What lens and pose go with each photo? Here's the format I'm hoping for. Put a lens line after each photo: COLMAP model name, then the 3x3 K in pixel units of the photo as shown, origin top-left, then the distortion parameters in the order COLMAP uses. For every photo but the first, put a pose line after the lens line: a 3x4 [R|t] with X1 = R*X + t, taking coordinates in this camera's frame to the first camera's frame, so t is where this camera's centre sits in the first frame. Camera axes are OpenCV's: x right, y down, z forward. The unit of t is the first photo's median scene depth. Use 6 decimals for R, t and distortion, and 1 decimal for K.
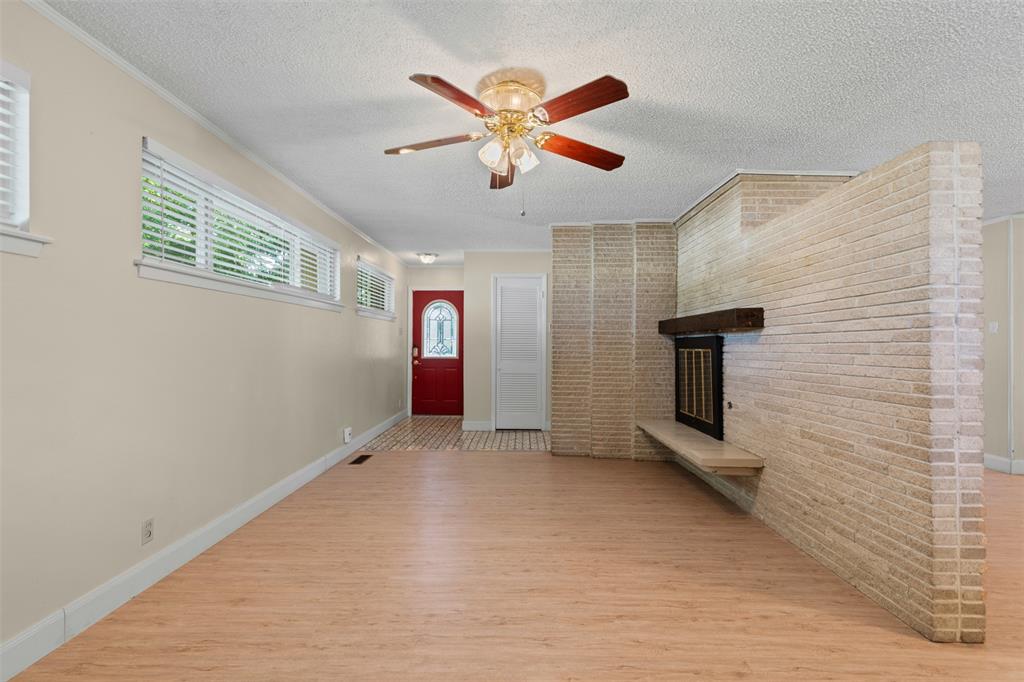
lens RADIAL K [[461.0, 0, 511.9], [0, 461.0, 343.6], [0, 0, 1]] dist [0.008505, -0.001788]
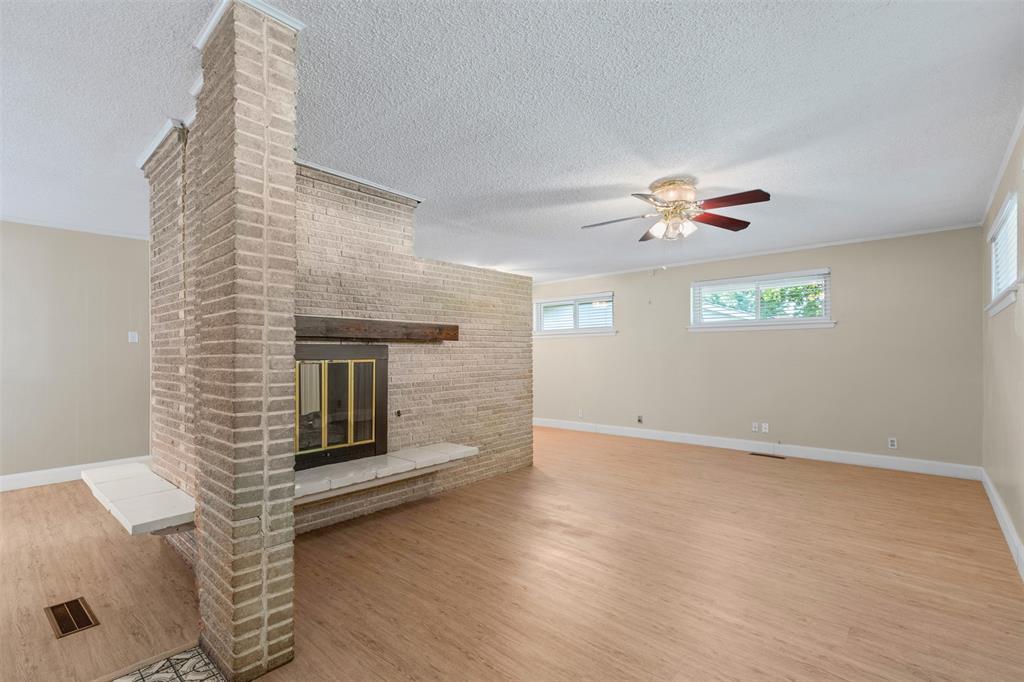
lens RADIAL K [[461.0, 0, 499.3], [0, 461.0, 353.1], [0, 0, 1]] dist [0.008505, -0.001788]
pose [[-0.738953, -0.004238, 0.673743, -0.418976], [-0.004717, 0.999988, 0.001117, -0.002721], [-0.673740, -0.002352, -0.738965, 1.748940]]
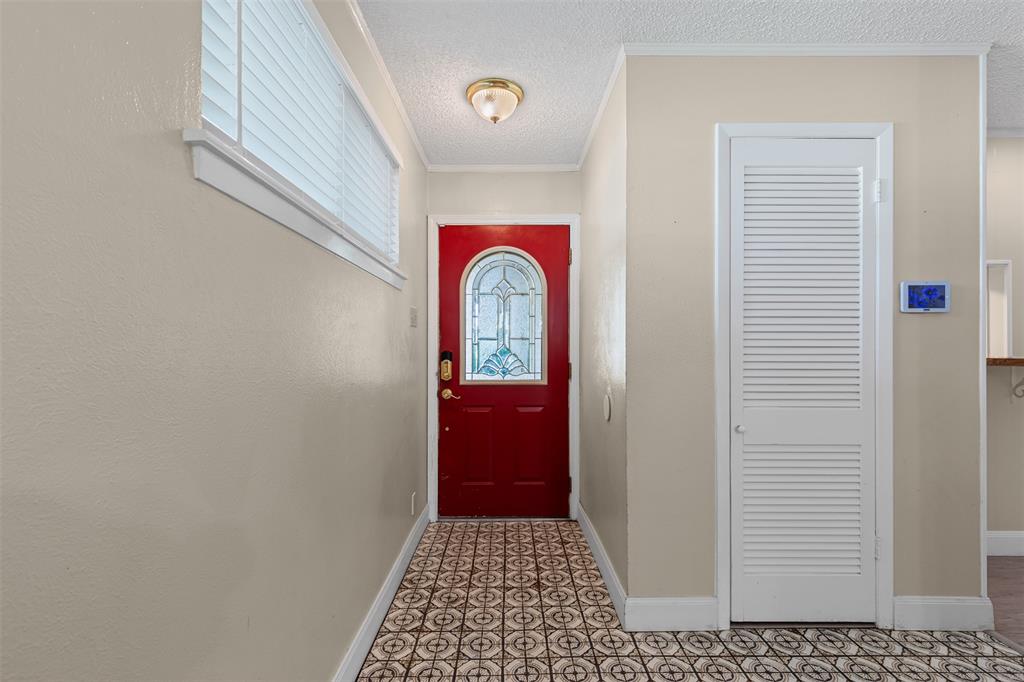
lens RADIAL K [[461.0, 0, 510.6], [0, 461.0, 347.0], [0, 0, 1]] dist [0.008505, -0.001788]
pose [[0.999822, -0.008952, 0.016583, -0.364656], [0.008956, 0.999960, -0.000208, -0.004711], [-0.016581, 0.000356, 0.999862, 1.336422]]
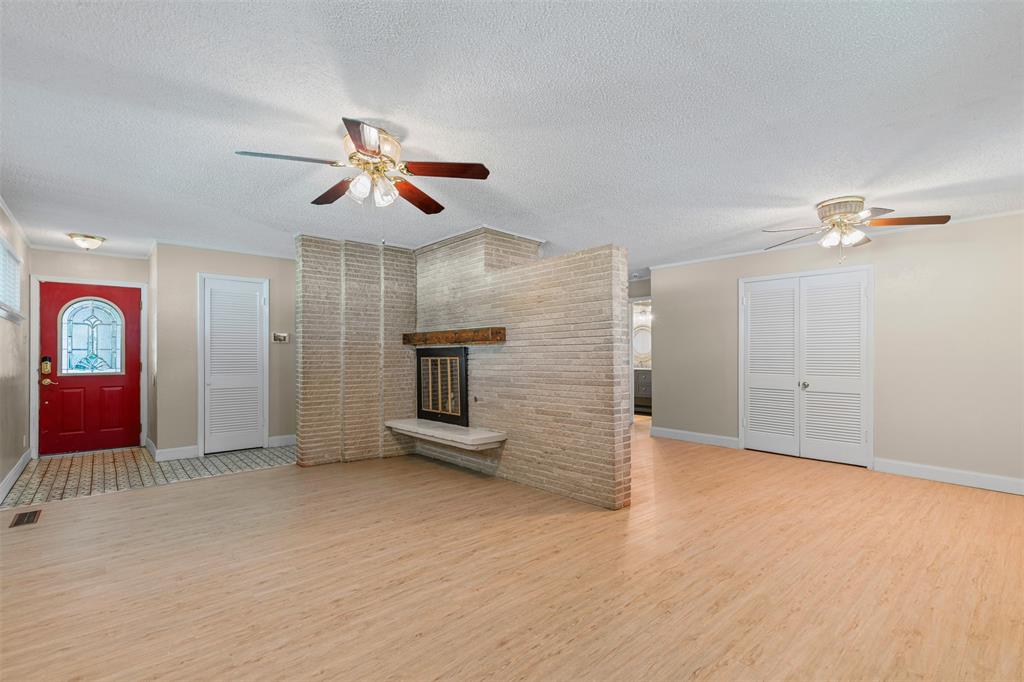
lens RADIAL K [[461.0, 0, 516.7], [0, 461.0, 353.8], [0, 0, 1]] dist [0.008505, -0.001788]
pose [[0.737334, -0.006963, 0.675492, -0.364827], [0.006604, 0.999973, 0.003099, -0.000537], [-0.675496, 0.002176, 0.737361, -0.062653]]
